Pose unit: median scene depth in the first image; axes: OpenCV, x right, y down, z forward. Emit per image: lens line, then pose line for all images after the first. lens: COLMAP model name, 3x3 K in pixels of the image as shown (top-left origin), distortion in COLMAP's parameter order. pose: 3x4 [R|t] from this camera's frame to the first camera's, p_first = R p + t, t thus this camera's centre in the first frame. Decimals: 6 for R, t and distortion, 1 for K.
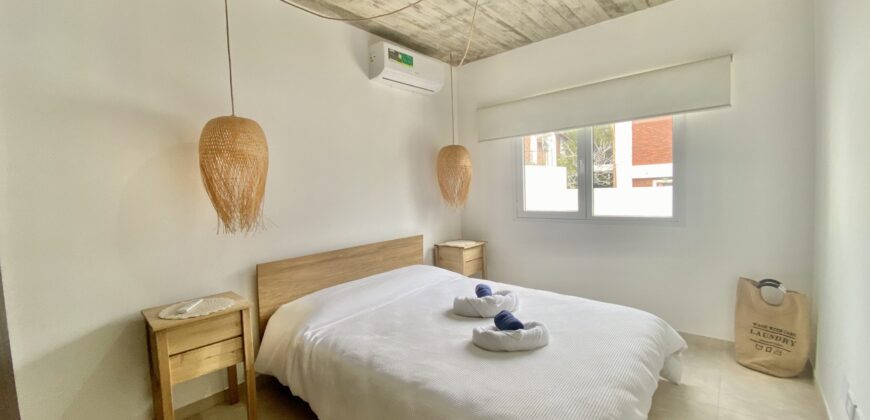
lens RADIAL K [[353.9, 0, 431.4], [0, 353.9, 213.1], [0, 0, 1]] dist [0.010924, -0.002415]
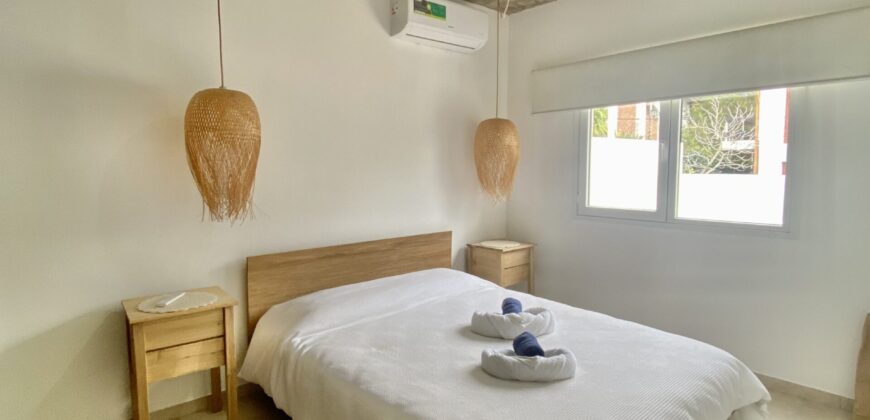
lens RADIAL K [[469.6, 0, 431.9], [0, 469.6, 211.4], [0, 0, 1]] dist [0.019012, -0.008388]
pose [[0.990655, 0.047155, -0.127978, 0.106102], [-0.043099, 0.998483, 0.034279, -0.027981], [0.129400, -0.028443, 0.991184, -0.086153]]
